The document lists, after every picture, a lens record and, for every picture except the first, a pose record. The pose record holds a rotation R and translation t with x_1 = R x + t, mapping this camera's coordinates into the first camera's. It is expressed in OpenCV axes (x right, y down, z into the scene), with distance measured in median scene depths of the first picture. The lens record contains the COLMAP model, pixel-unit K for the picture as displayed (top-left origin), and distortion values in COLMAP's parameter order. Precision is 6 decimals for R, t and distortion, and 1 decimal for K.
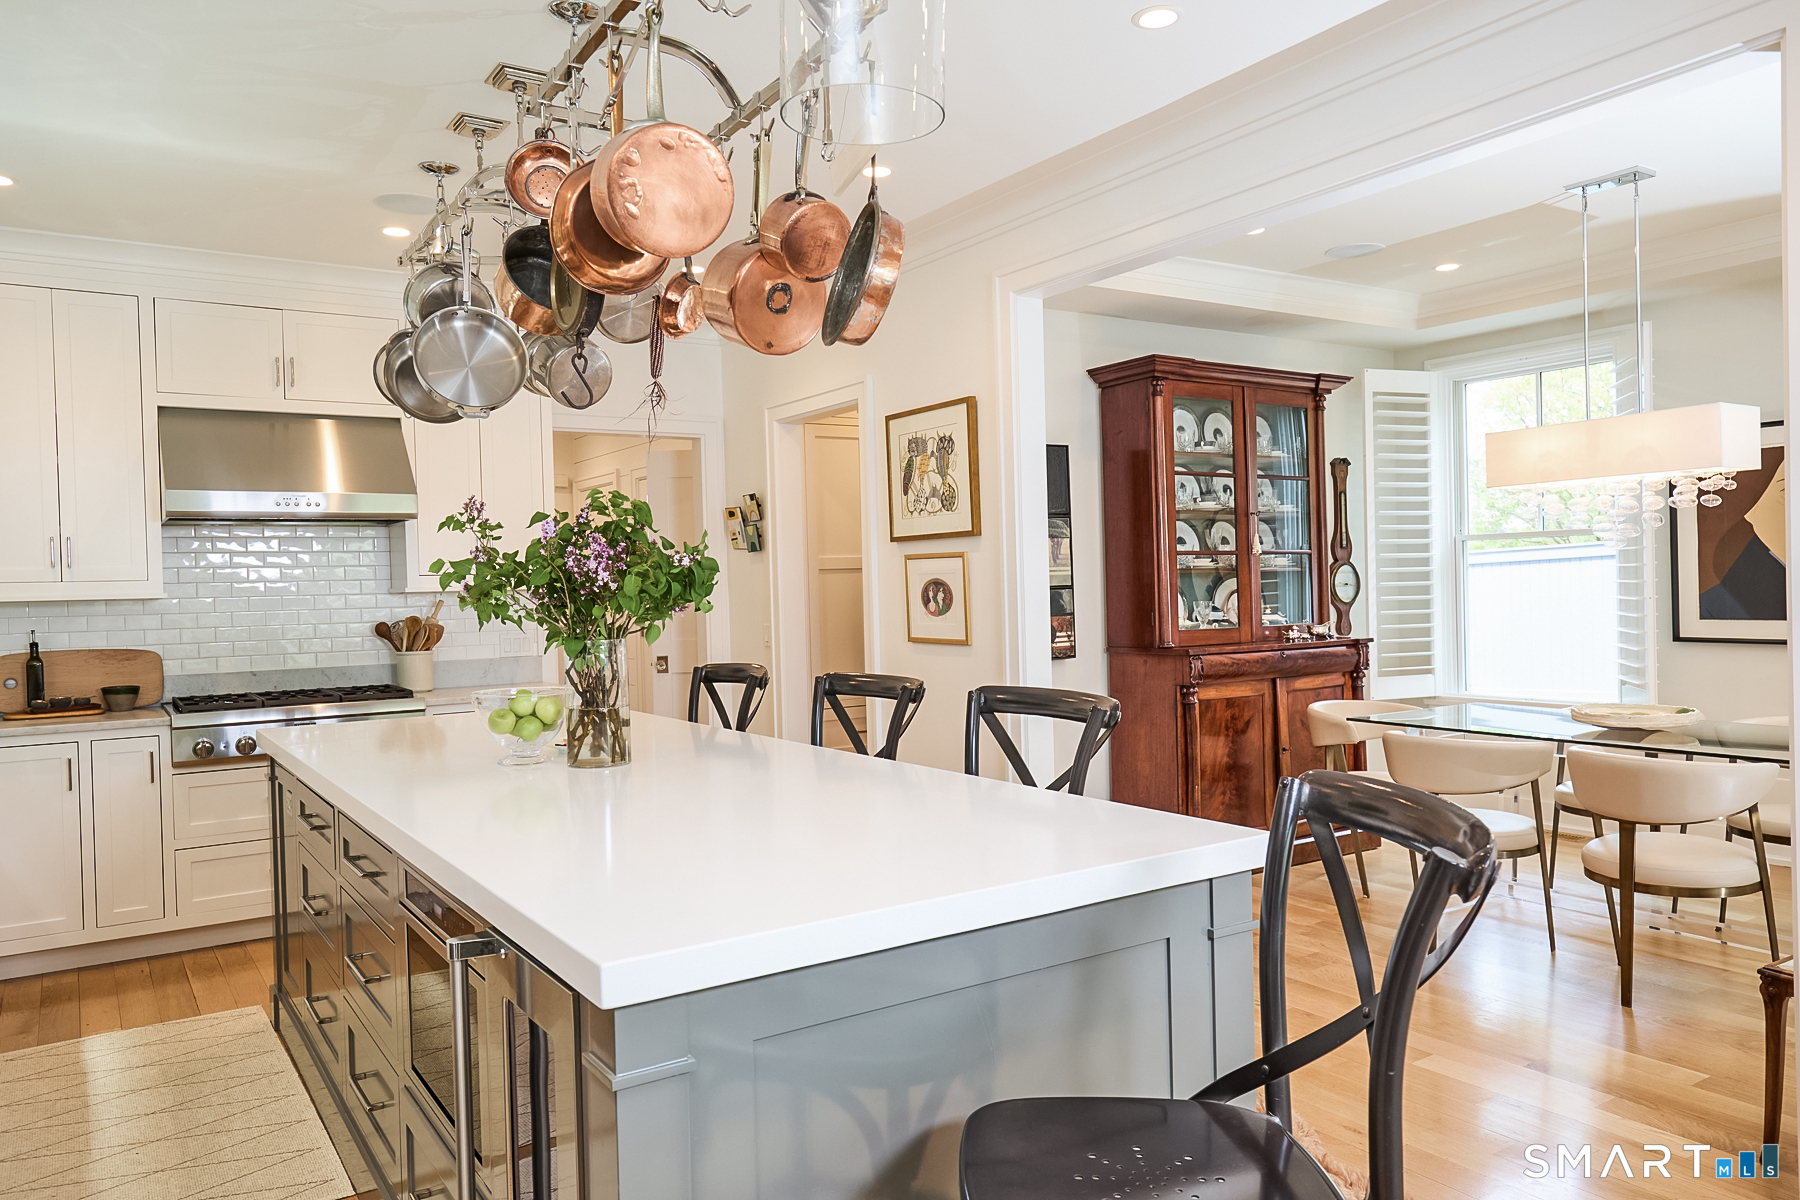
lens RADIAL K [[1248.7, 0, 894.4], [0, 1248.7, 601.3], [0, 0, 1]] dist [0.009370, 0.002427]
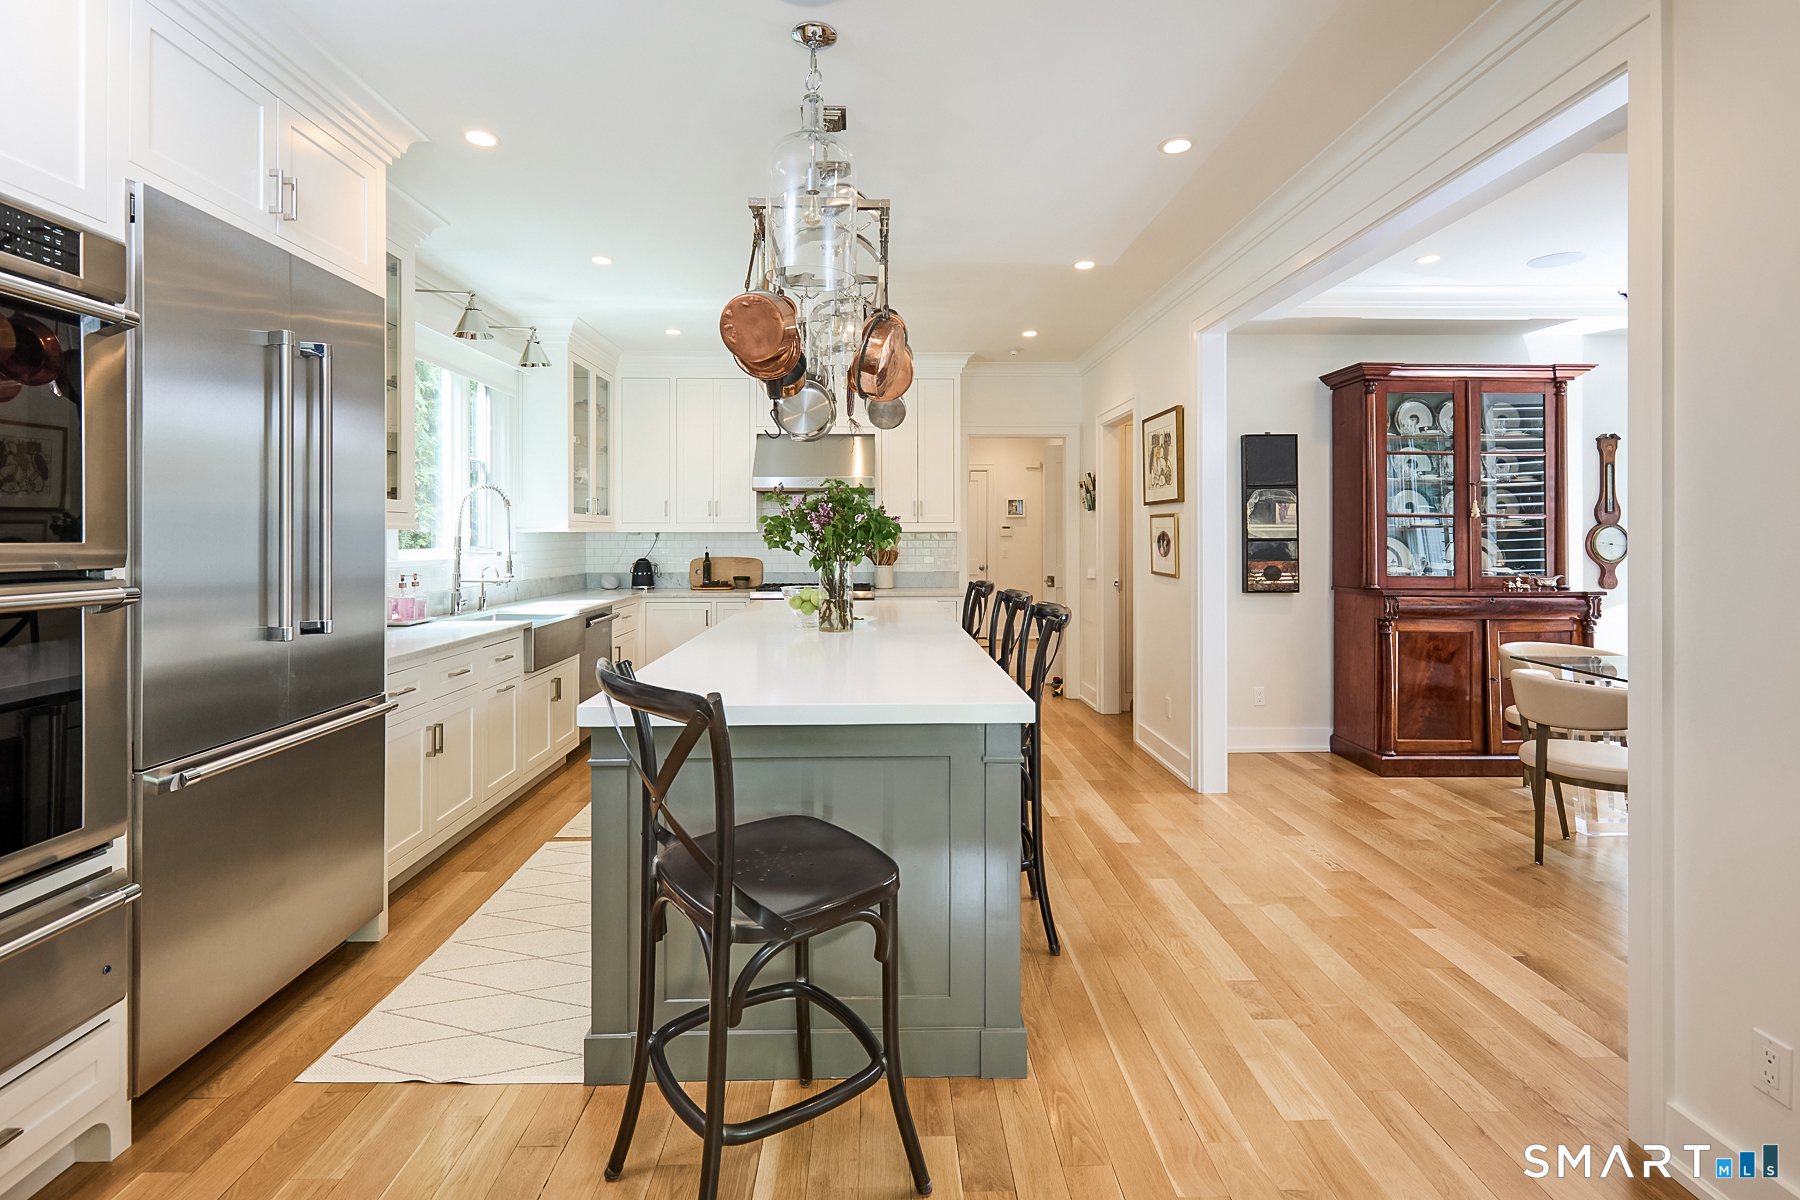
lens RADIAL K [[831.4, 0, 896.0], [0, 831.4, 533.3], [0, 0, 1]] dist [-0.001346, 0.000113]
pose [[0.849121, 0.024316, -0.527638, 0.319954], [-0.028301, 0.999599, 0.000522, -0.008566], [0.527440, 0.014490, 0.849469, 0.016677]]
